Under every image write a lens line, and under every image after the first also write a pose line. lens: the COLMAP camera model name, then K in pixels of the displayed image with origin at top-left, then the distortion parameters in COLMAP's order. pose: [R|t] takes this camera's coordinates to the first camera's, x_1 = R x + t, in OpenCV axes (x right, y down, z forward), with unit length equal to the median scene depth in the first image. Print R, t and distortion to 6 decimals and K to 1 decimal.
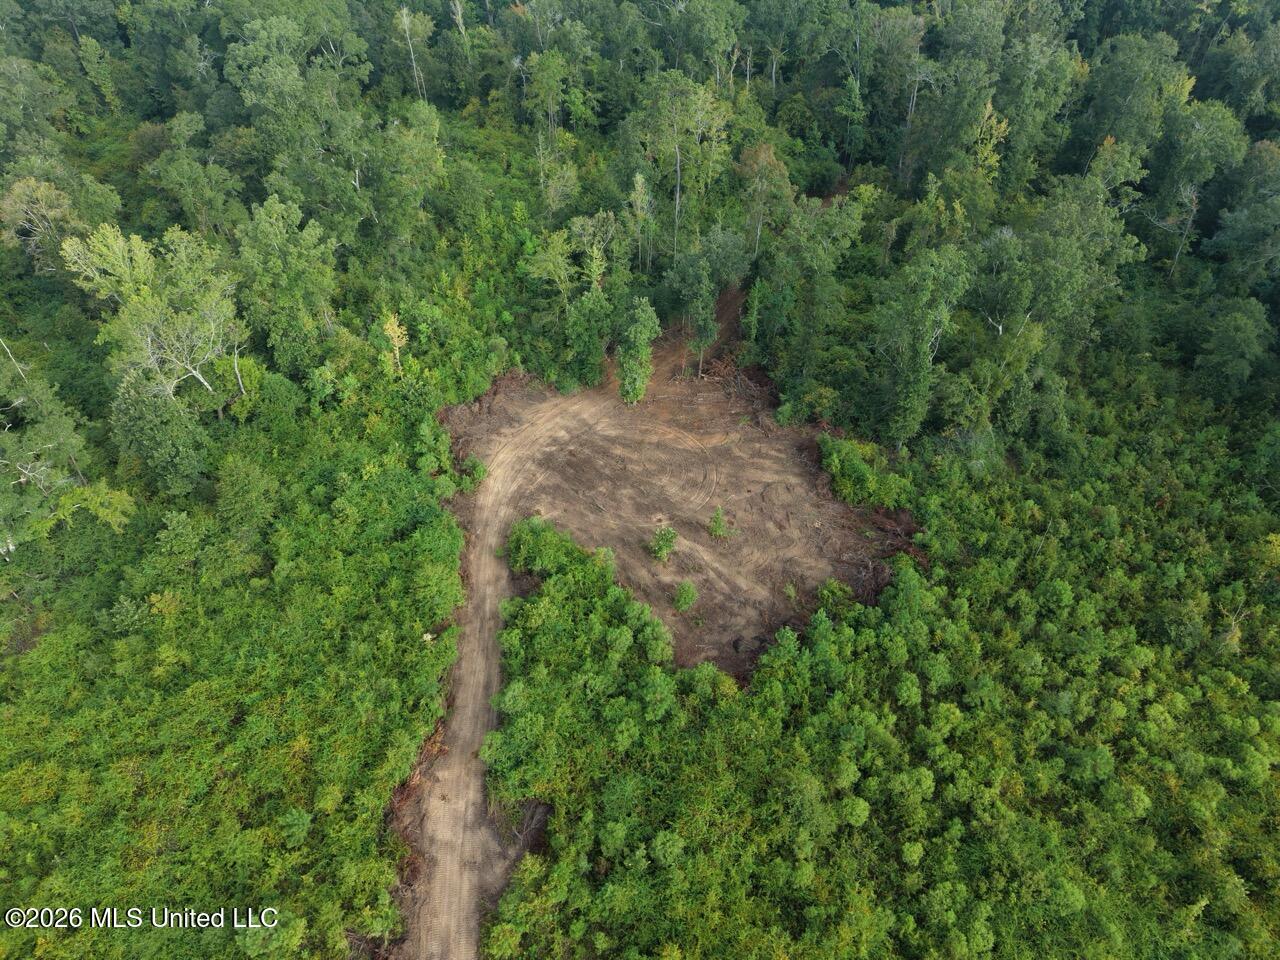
lens RADIAL K [[856.2, 0, 643.1], [0, 856.2, 473.8], [0, 0, 1]] dist [0.025065, -0.027755]
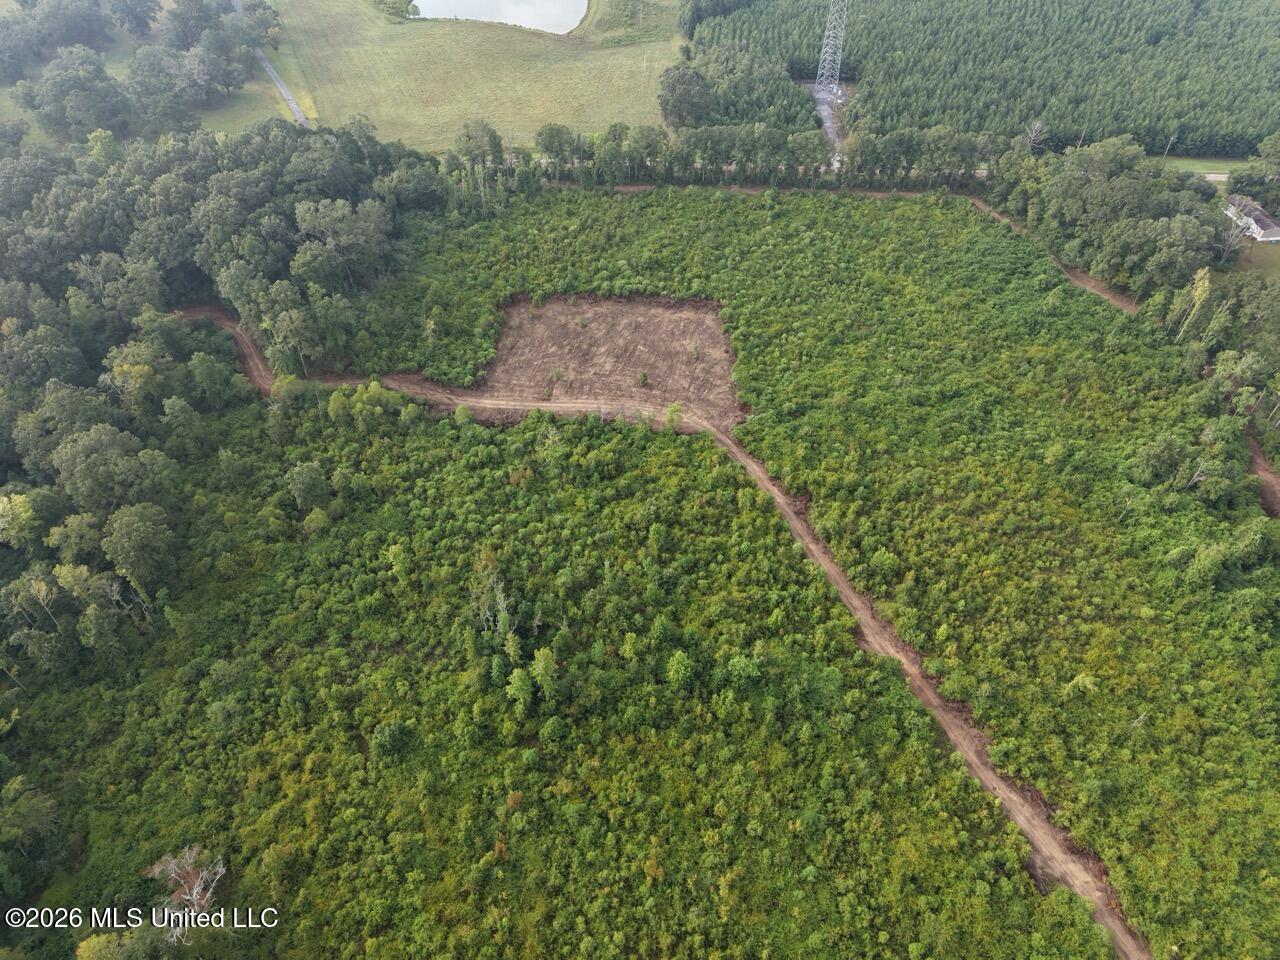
lens RADIAL K [[856.2, 0, 635.3], [0, 856.2, 476.5], [0, 0, 1]] dist [0.025065, -0.027755]
pose [[-0.926433, 0.261752, -0.270569, 0.711496], [-0.261234, 0.070522, 0.962696, -0.922007], [0.271069, 0.962555, 0.003045, -0.145051]]
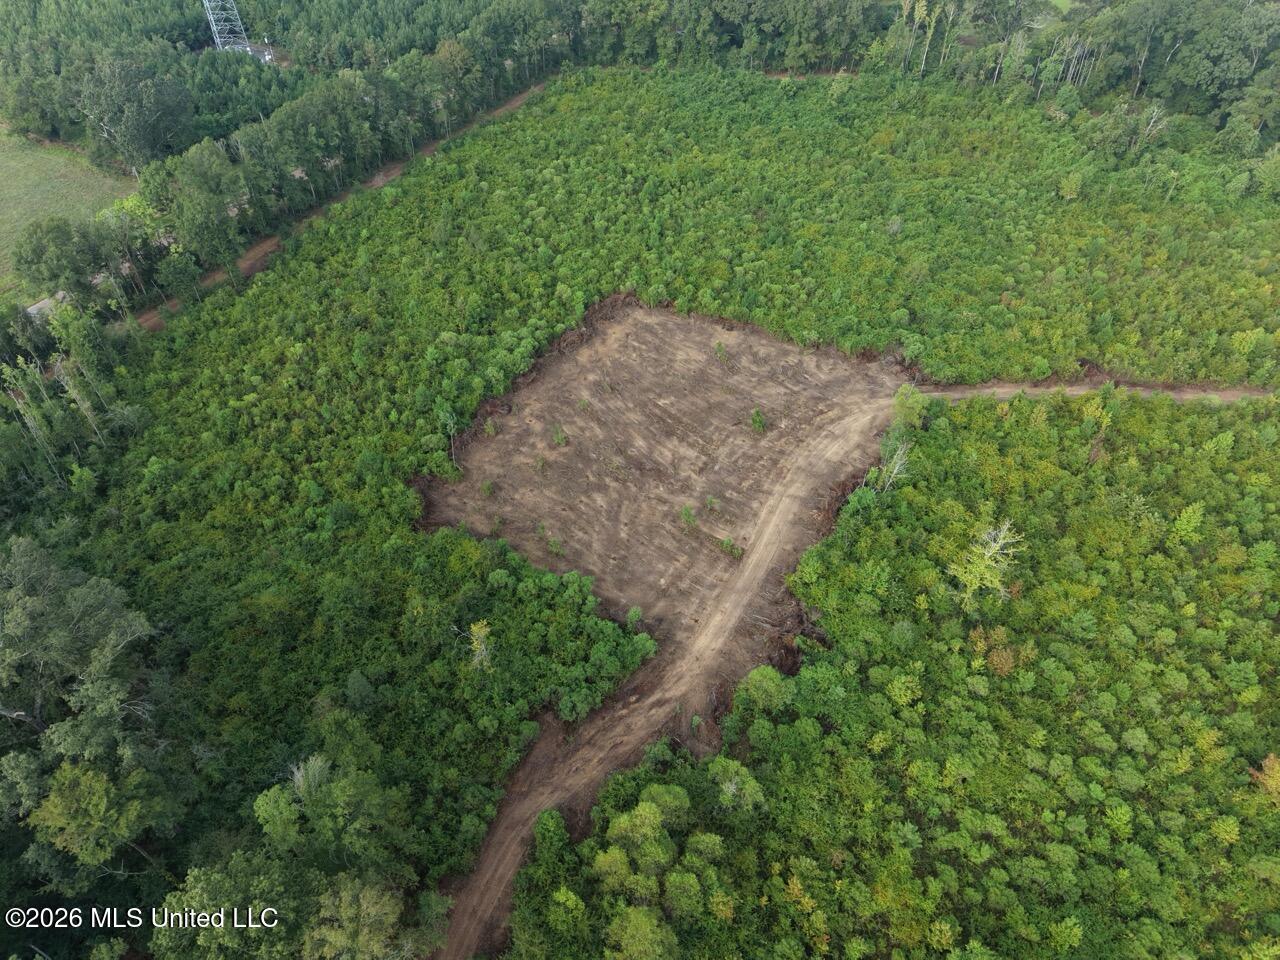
lens RADIAL K [[856.2, 0, 632.4], [0, 856.2, 482.5], [0, 0, 1]] dist [0.025065, -0.027755]
pose [[-0.095101, 0.694105, -0.713565, 1.020704], [-0.671818, 0.484207, 0.560539, 0.671256], [0.734586, 0.532693, 0.420264, -1.015104]]
